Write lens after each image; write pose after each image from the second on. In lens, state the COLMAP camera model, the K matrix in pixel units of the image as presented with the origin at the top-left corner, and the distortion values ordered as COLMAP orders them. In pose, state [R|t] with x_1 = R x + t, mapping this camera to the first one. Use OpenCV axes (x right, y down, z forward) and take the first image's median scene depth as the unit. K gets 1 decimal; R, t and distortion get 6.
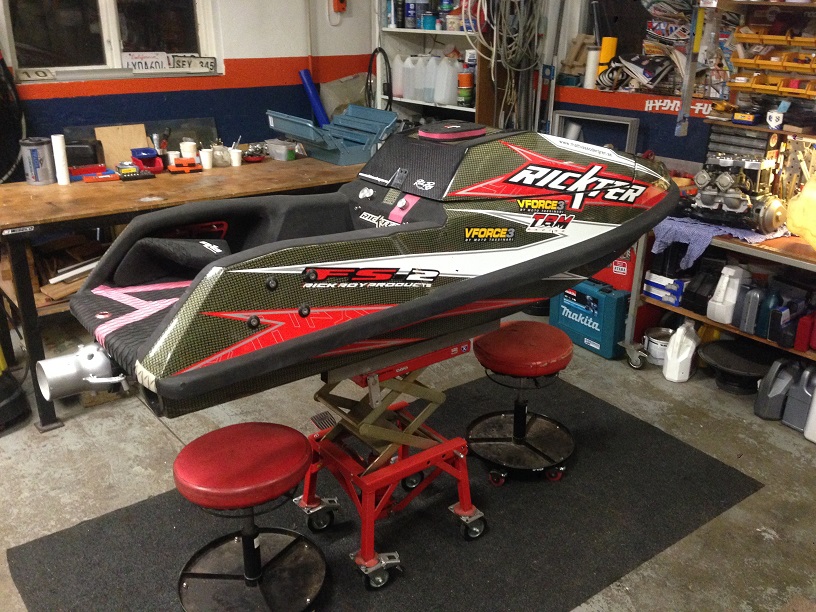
lens RADIAL K [[743.6, 0, 411.0], [0, 743.6, 305.0], [0, 0, 1]] dist [0.141749, -0.247058]
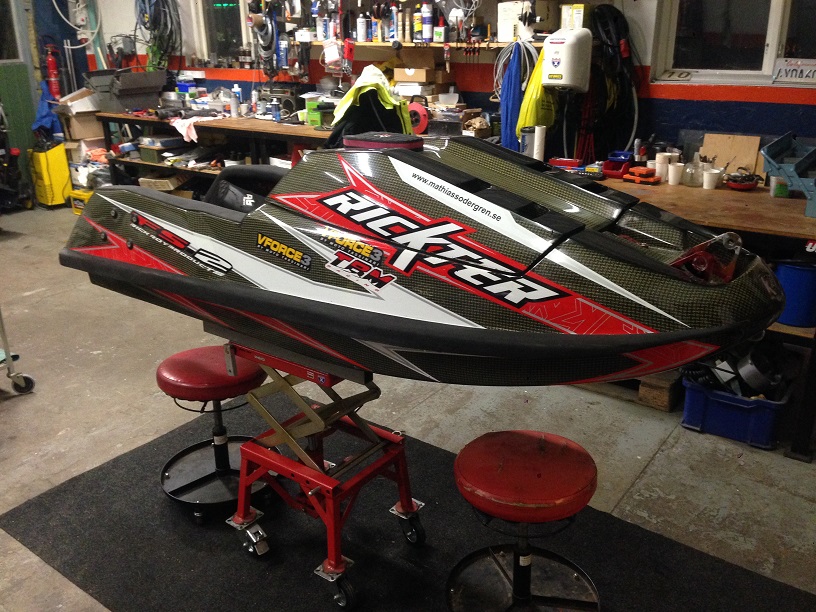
lens RADIAL K [[743.6, 0, 411.0], [0, 743.6, 305.0], [0, 0, 1]] dist [0.141749, -0.247058]
pose [[0.271105, 0.327633, -0.905074, 0.606229], [-0.339032, 0.912533, 0.228780, -0.181889], [0.900866, 0.244826, 0.358471, 0.526094]]
